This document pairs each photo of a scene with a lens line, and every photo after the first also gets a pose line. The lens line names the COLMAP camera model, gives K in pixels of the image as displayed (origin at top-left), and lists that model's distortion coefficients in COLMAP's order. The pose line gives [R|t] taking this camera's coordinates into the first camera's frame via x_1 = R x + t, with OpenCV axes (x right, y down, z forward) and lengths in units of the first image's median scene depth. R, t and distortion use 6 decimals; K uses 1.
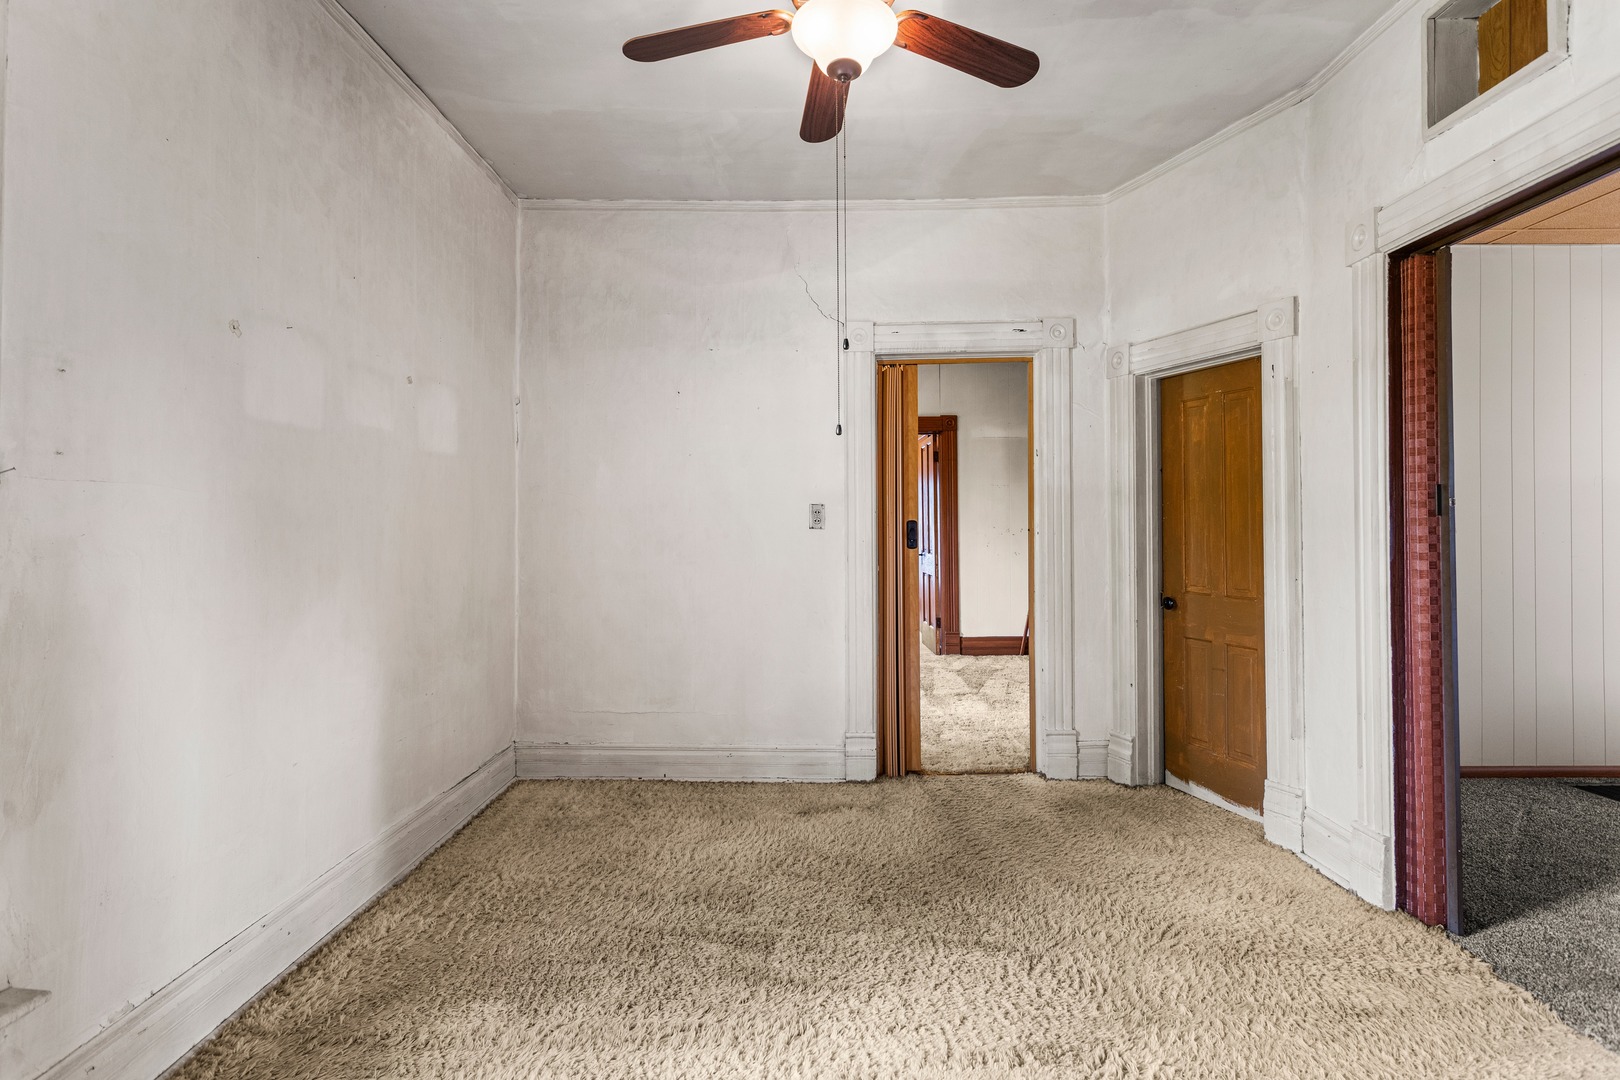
lens RADIAL K [[790.8, 0, 820.2], [0, 790.8, 516.3], [0, 0, 1]] dist [-0.000176, 0.000758]
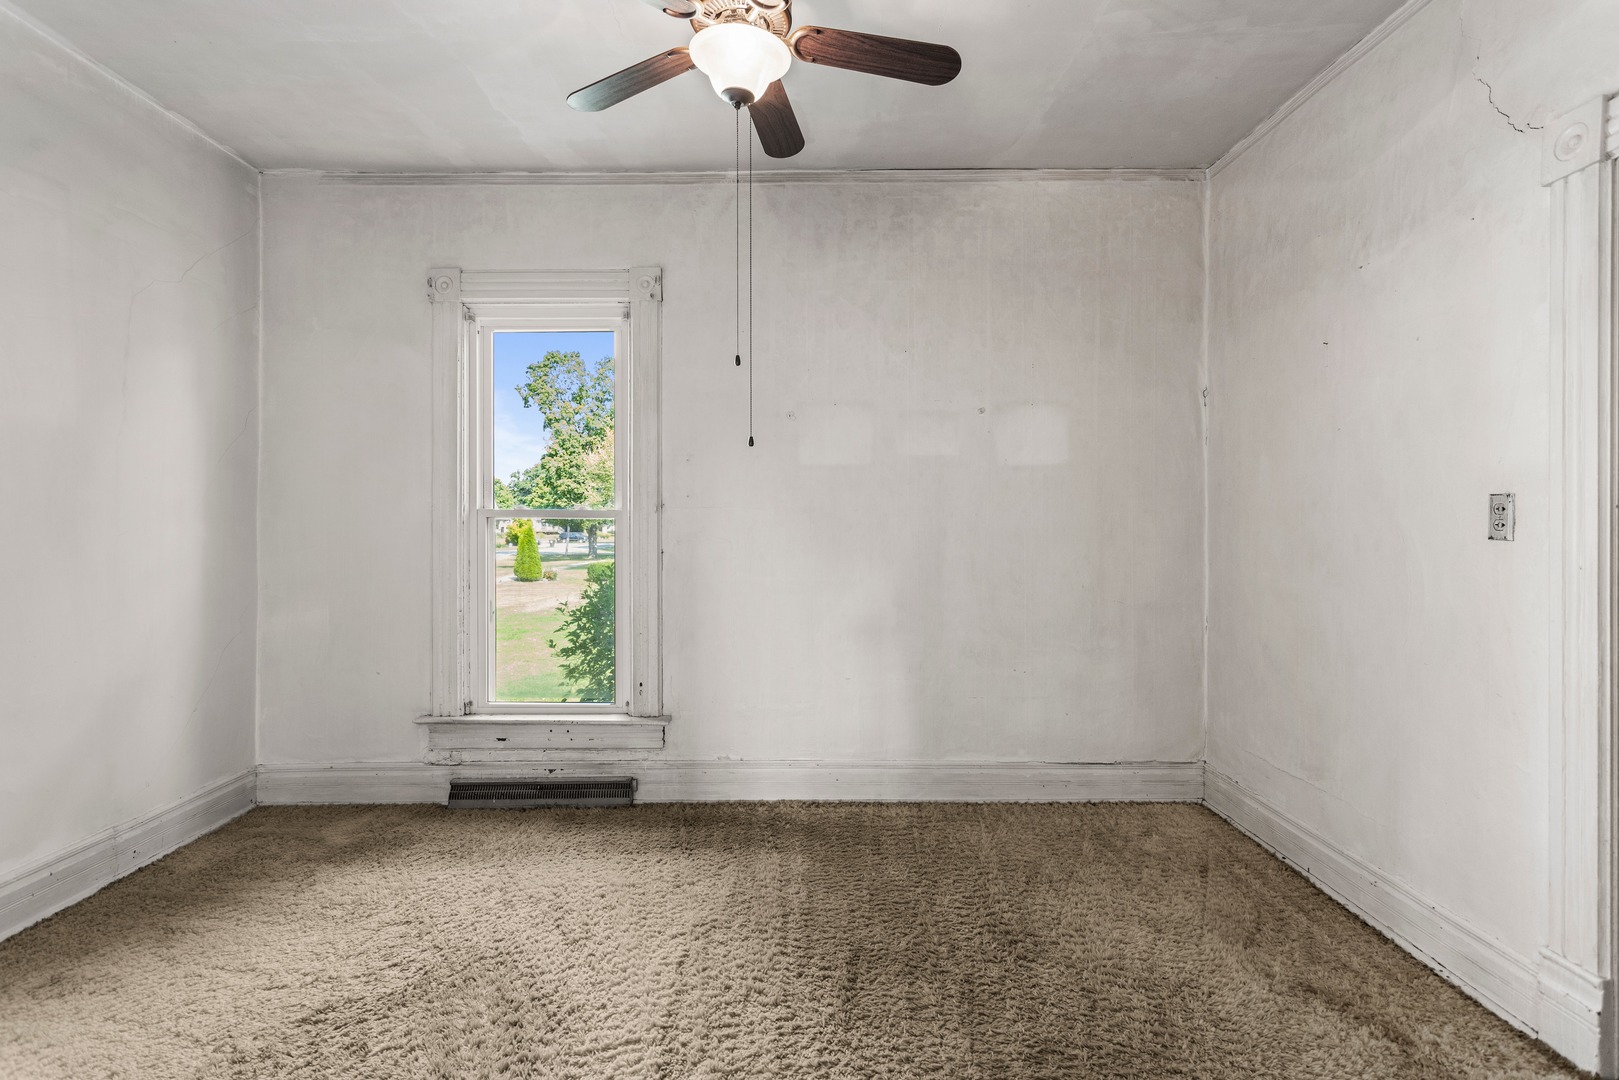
lens RADIAL K [[790.3, 0, 810.5], [0, 790.3, 533.8], [0, 0, 1]] dist [-0.000176, 0.000758]
pose [[0.005626, 0.014887, -0.999873, 0.539145], [0.009724, 0.999841, 0.014941, -0.000666], [0.999937, -0.009807, 0.005480, 0.541520]]
